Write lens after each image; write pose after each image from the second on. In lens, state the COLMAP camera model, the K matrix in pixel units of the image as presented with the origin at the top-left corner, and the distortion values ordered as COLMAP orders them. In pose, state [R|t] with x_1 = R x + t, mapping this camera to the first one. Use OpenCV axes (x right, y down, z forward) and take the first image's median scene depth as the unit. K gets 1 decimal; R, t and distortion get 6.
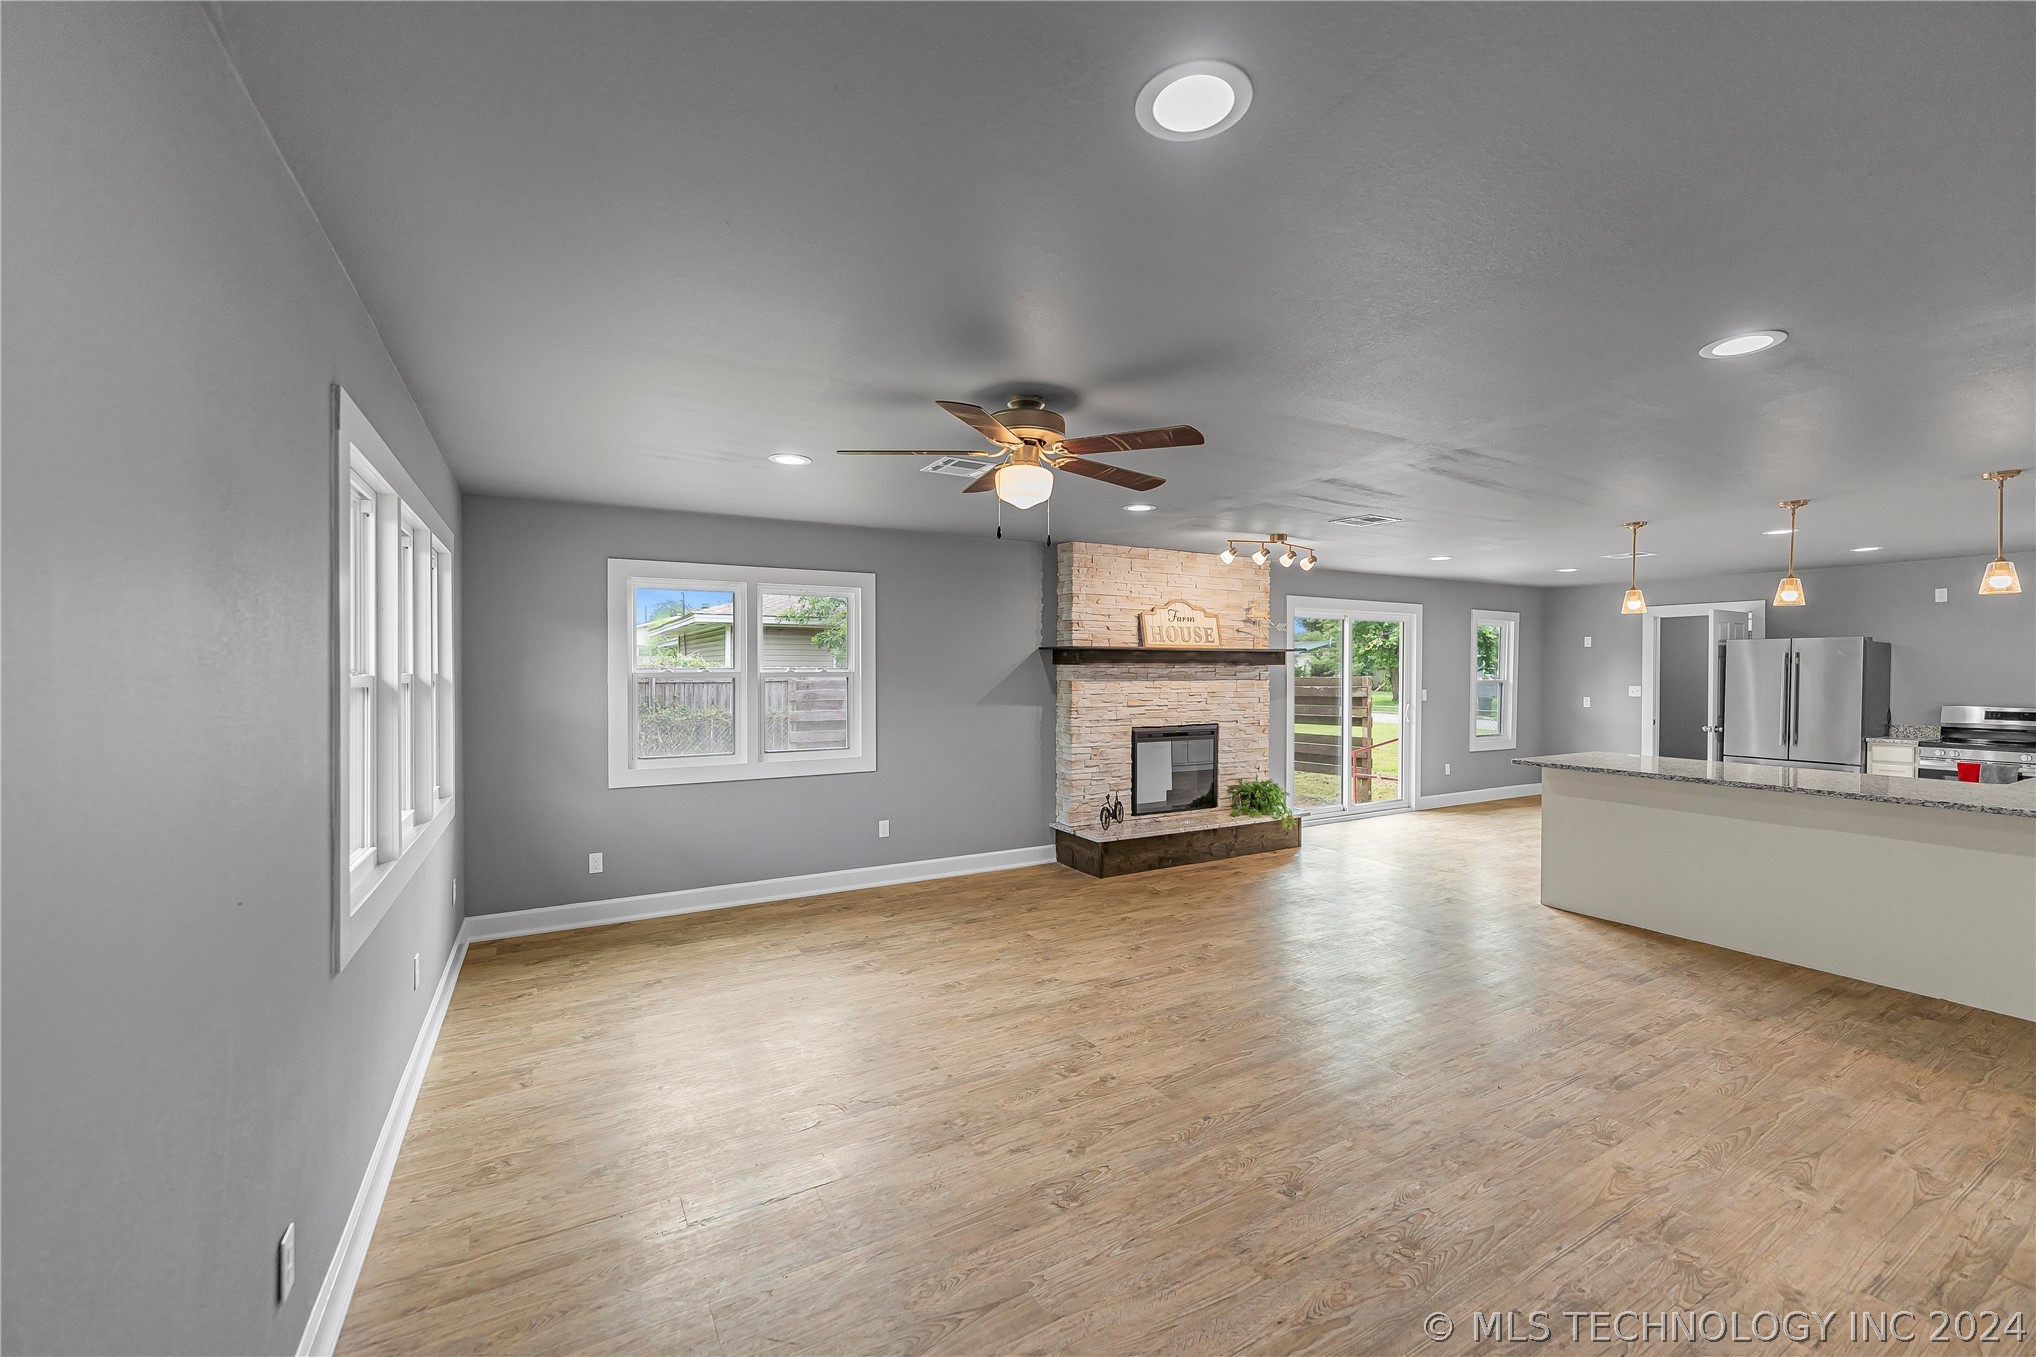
lens RADIAL K [[823.8, 0, 1012.3], [0, 823.8, 676.7], [0, 0, 1]] dist [-0.006974, -0.000176]
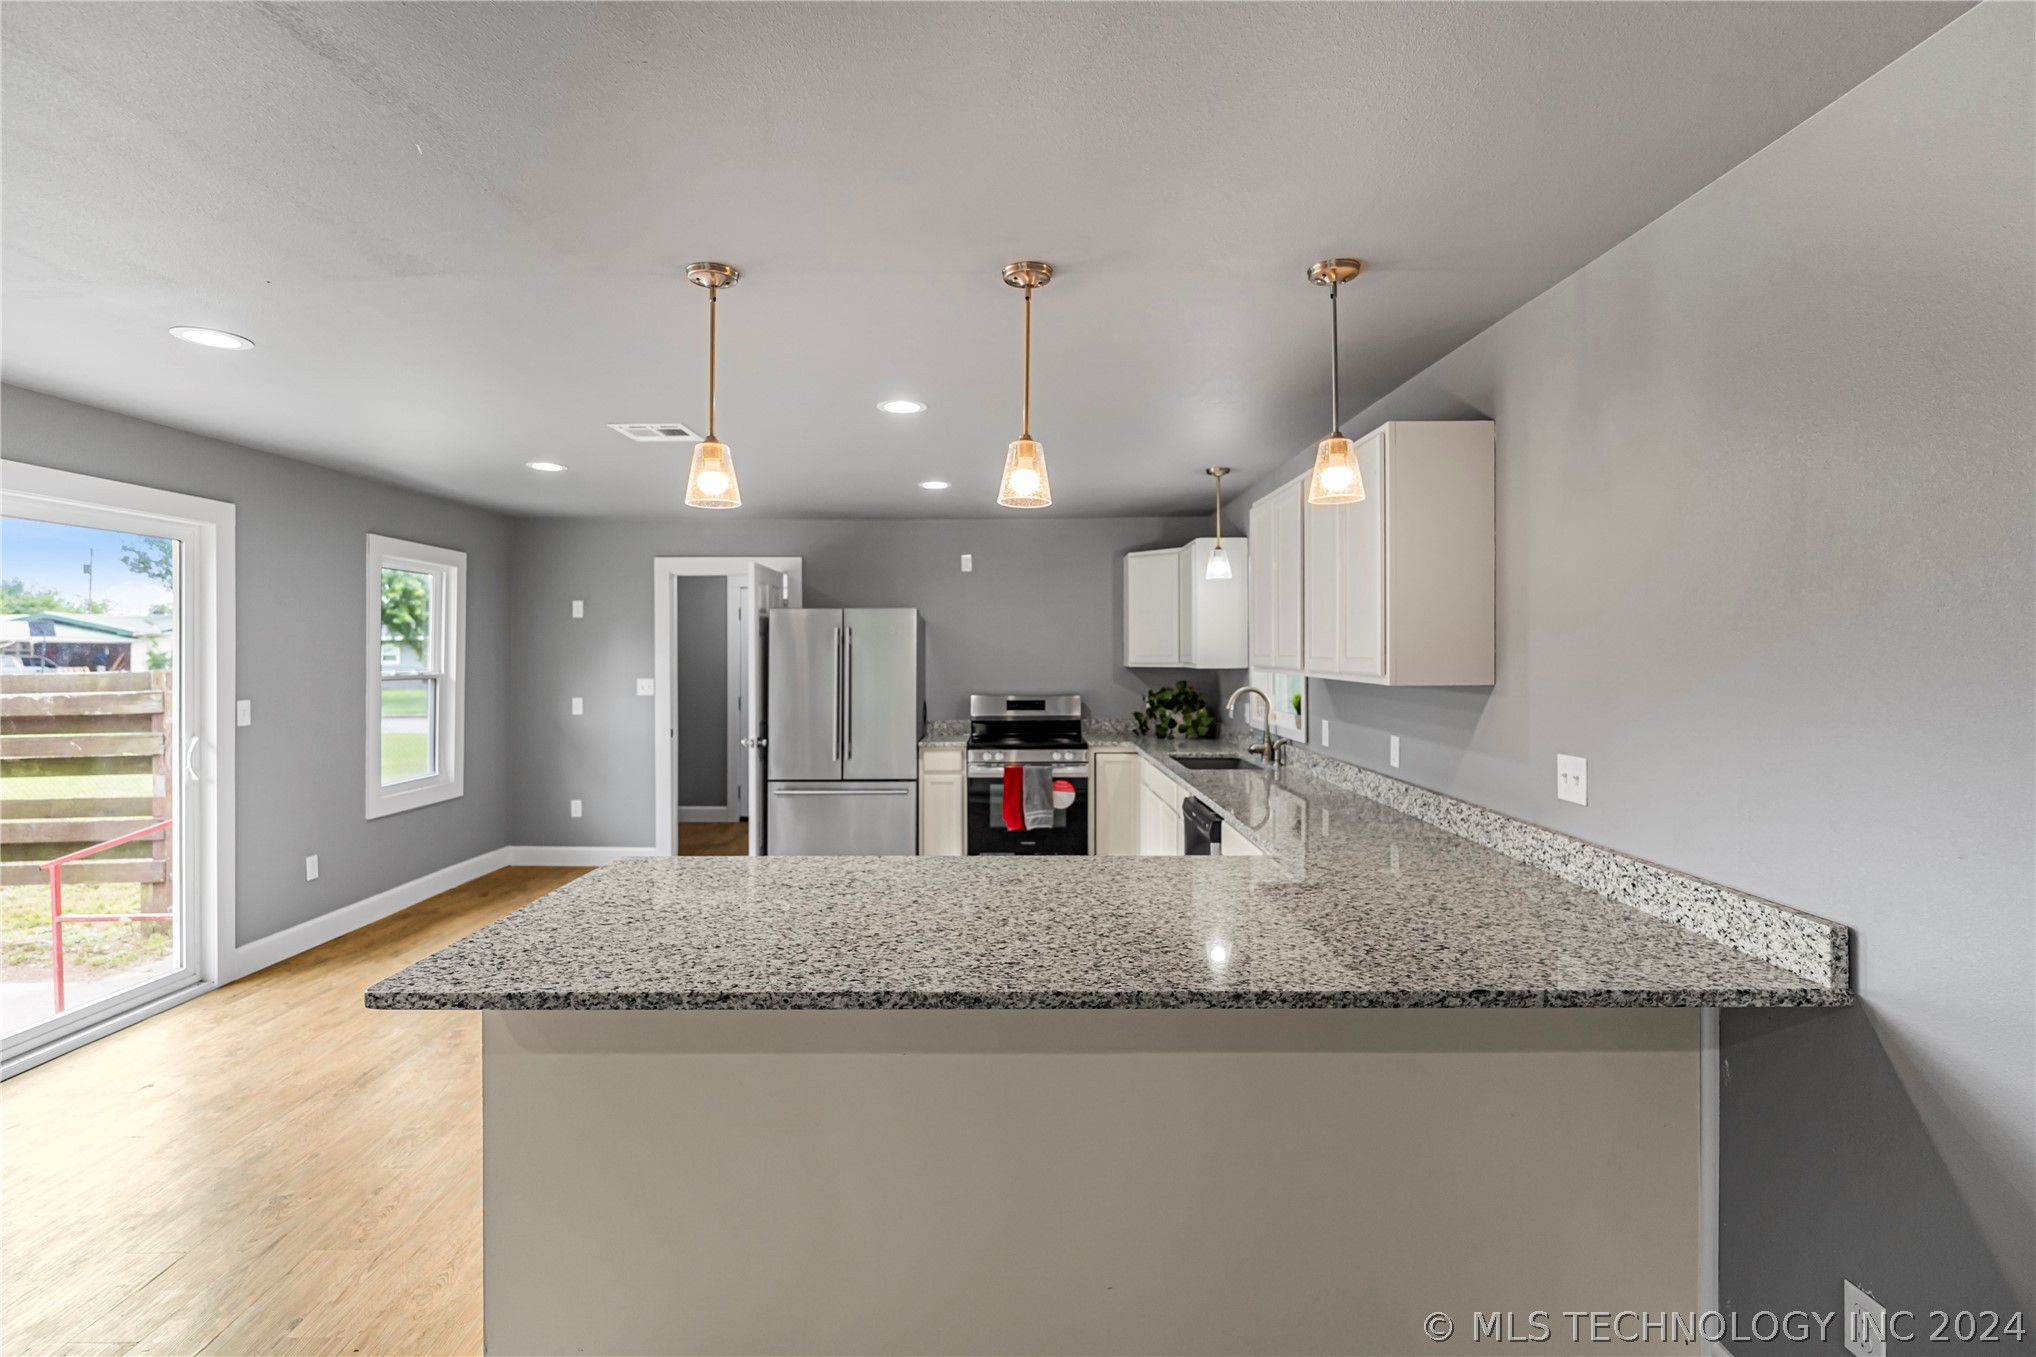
lens RADIAL K [[924.3, 0, 1021.2], [0, 924.3, 658.8], [0, 0, 1]] dist [-0.000492, 0.001059]
pose [[0.479066, -0.007779, 0.877744, 0.564884], [0.011328, 0.999932, 0.002679, -0.006808], [-0.877706, 0.008659, 0.479122, 0.845180]]
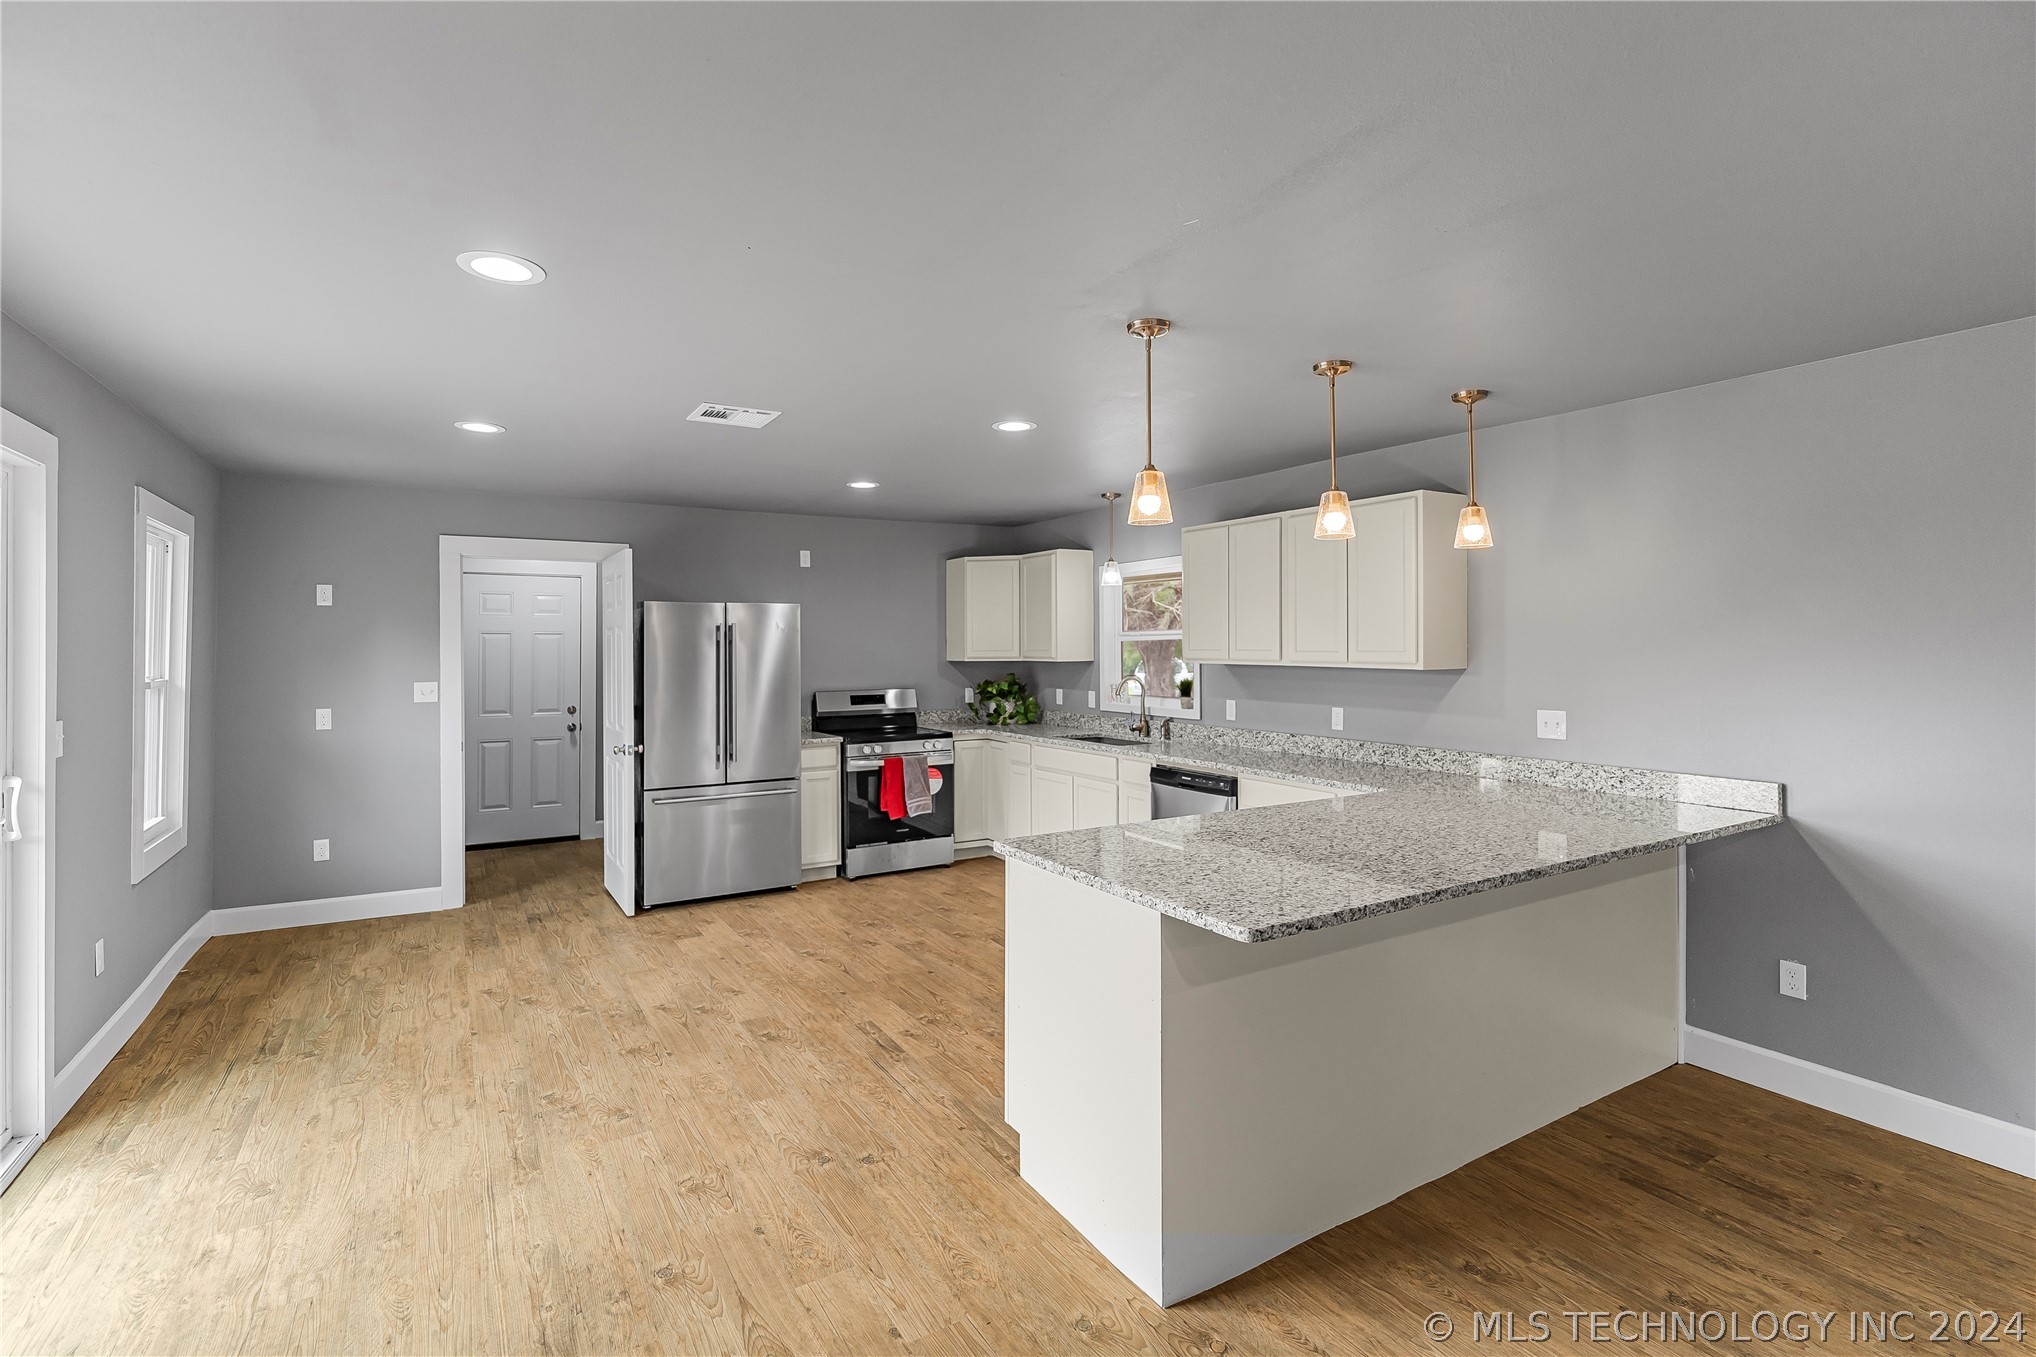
lens RADIAL K [[924.3, 0, 1013.1], [0, 924.3, 651.7], [0, 0, 1]] dist [-0.000492, 0.001059]
pose [[-0.030477, -0.006481, 0.999514, 0.318251], [0.014992, 0.999864, 0.006940, -0.015205], [-0.999423, 0.015196, -0.030376, 1.382667]]
